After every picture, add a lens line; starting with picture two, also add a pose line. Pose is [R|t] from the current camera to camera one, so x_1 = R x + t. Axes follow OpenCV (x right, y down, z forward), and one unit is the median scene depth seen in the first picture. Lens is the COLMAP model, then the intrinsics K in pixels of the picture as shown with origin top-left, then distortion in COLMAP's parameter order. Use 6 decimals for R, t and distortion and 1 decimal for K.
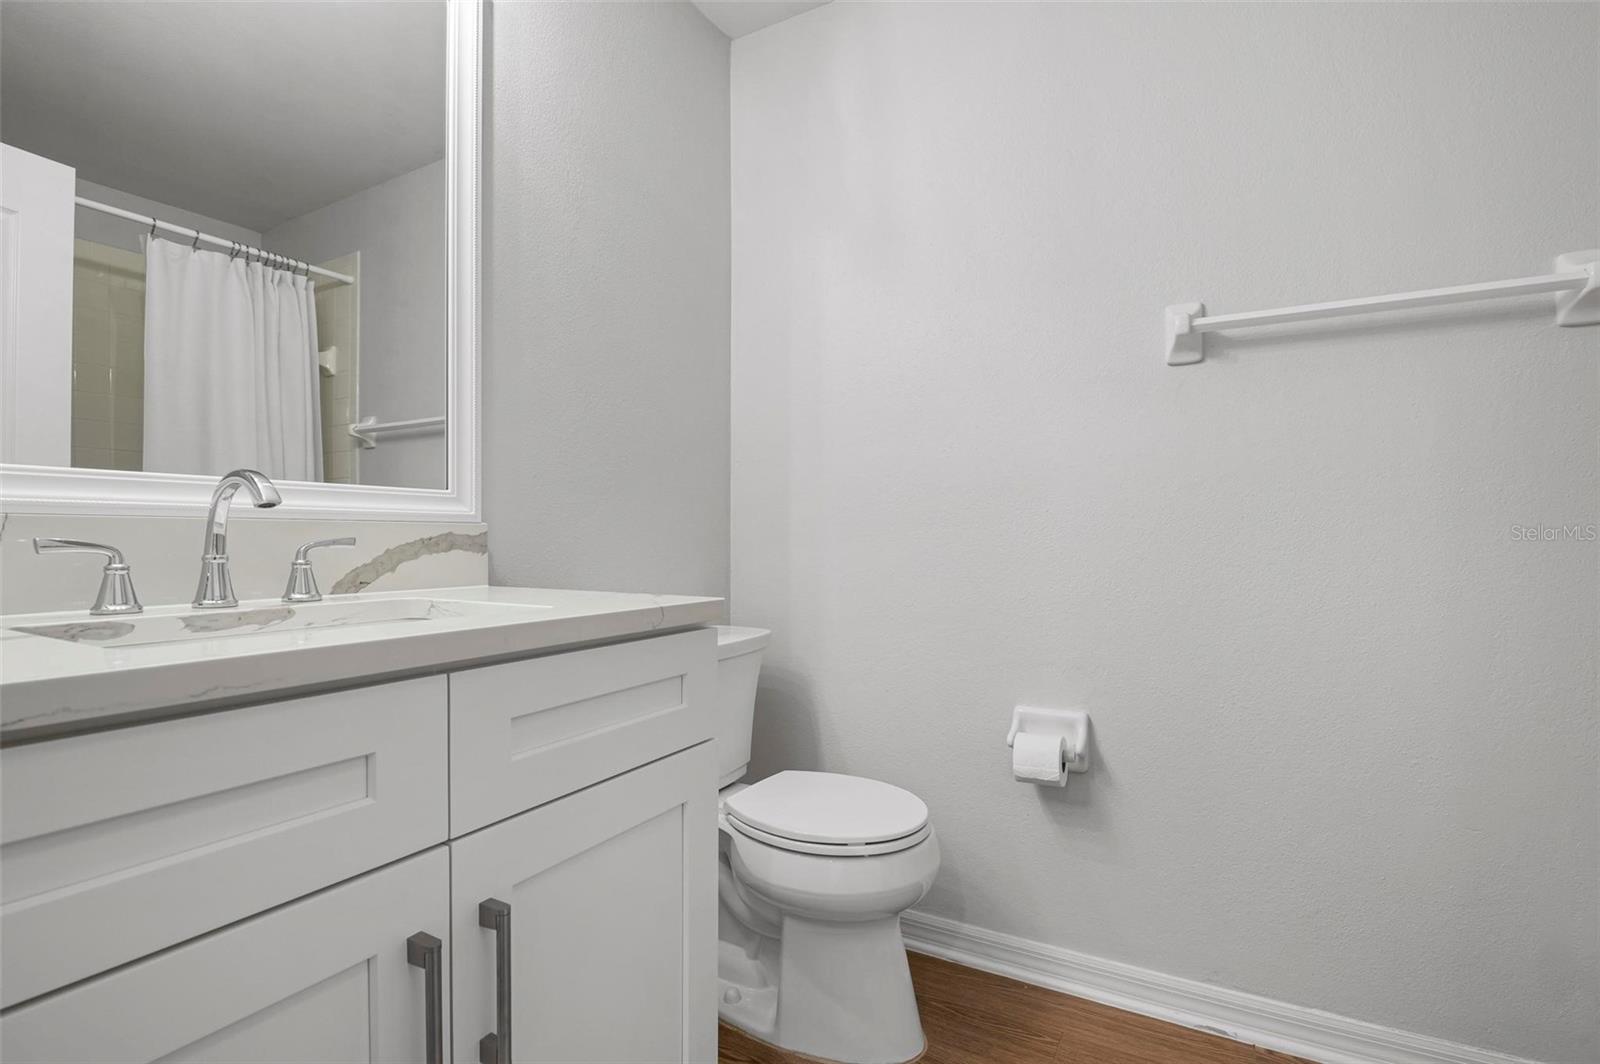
lens RADIAL K [[772.8, 0, 802.7], [0, 772.8, 540.5], [0, 0, 1]] dist [-0.000239, -0.000362]
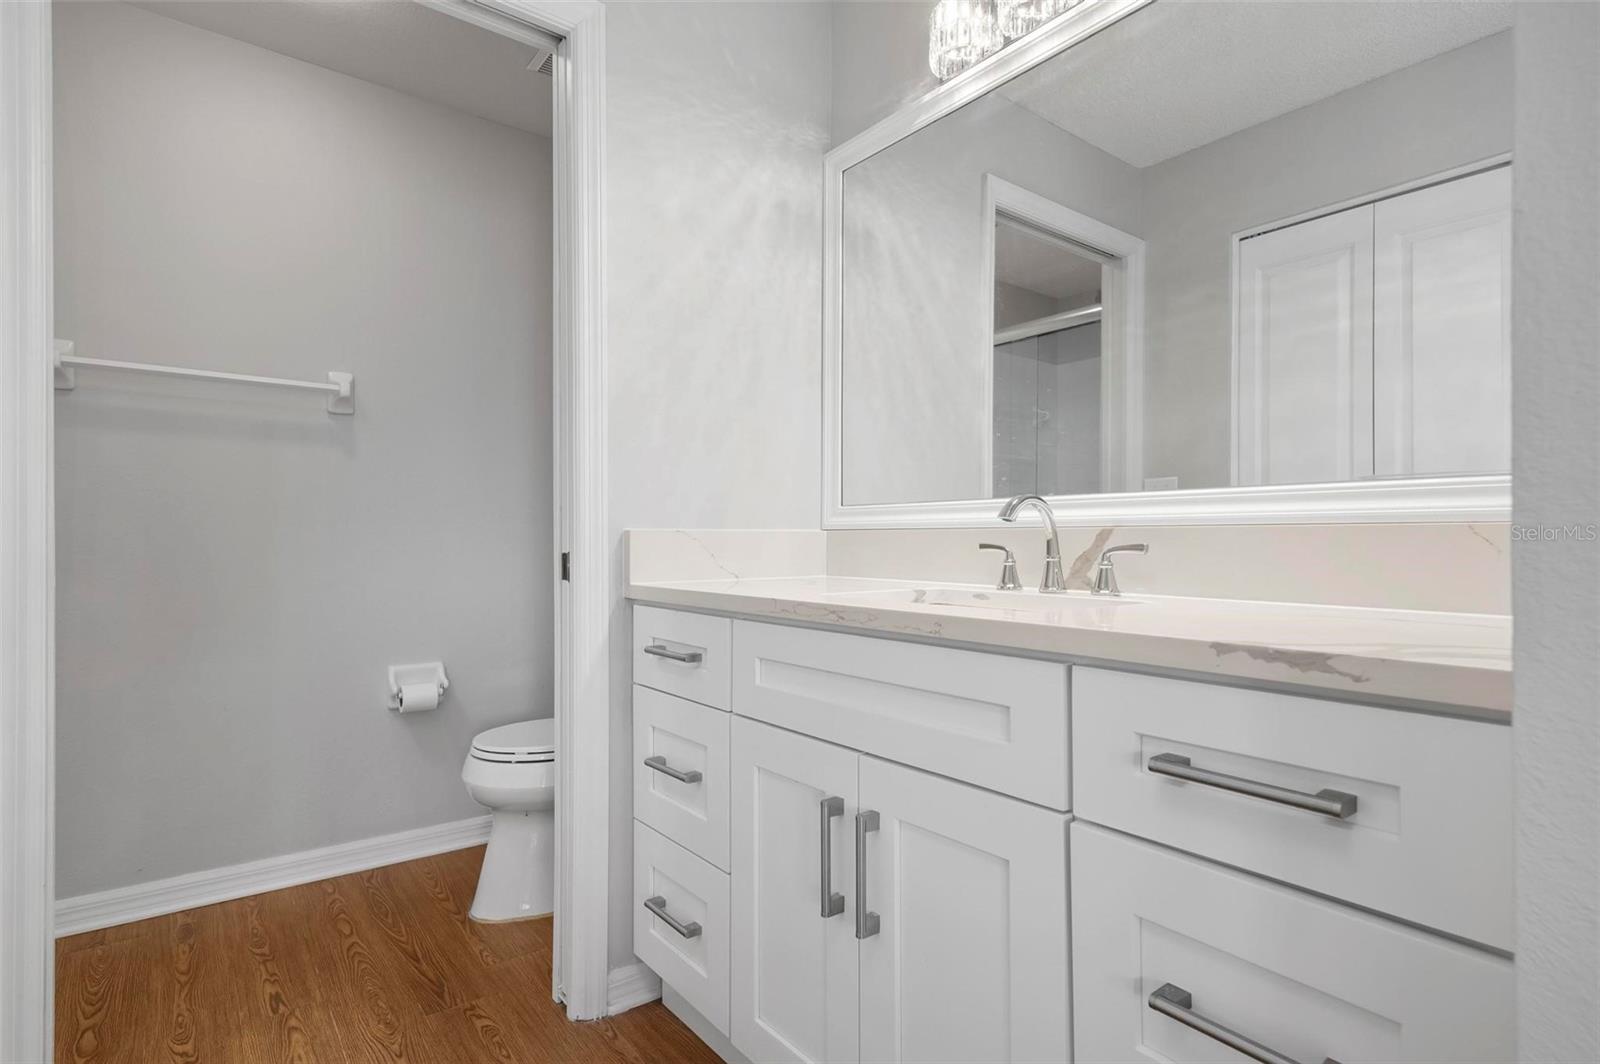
lens RADIAL K [[807.4, 0, 804.7], [0, 807.4, 545.9], [0, 0, 1]] dist [0.018176, -0.010310]
pose [[-0.379724, 0.009761, -0.925048, 0.812794], [0.002574, 0.999952, 0.009494, -0.014879], [0.925096, 0.001224, -0.379730, 1.204315]]
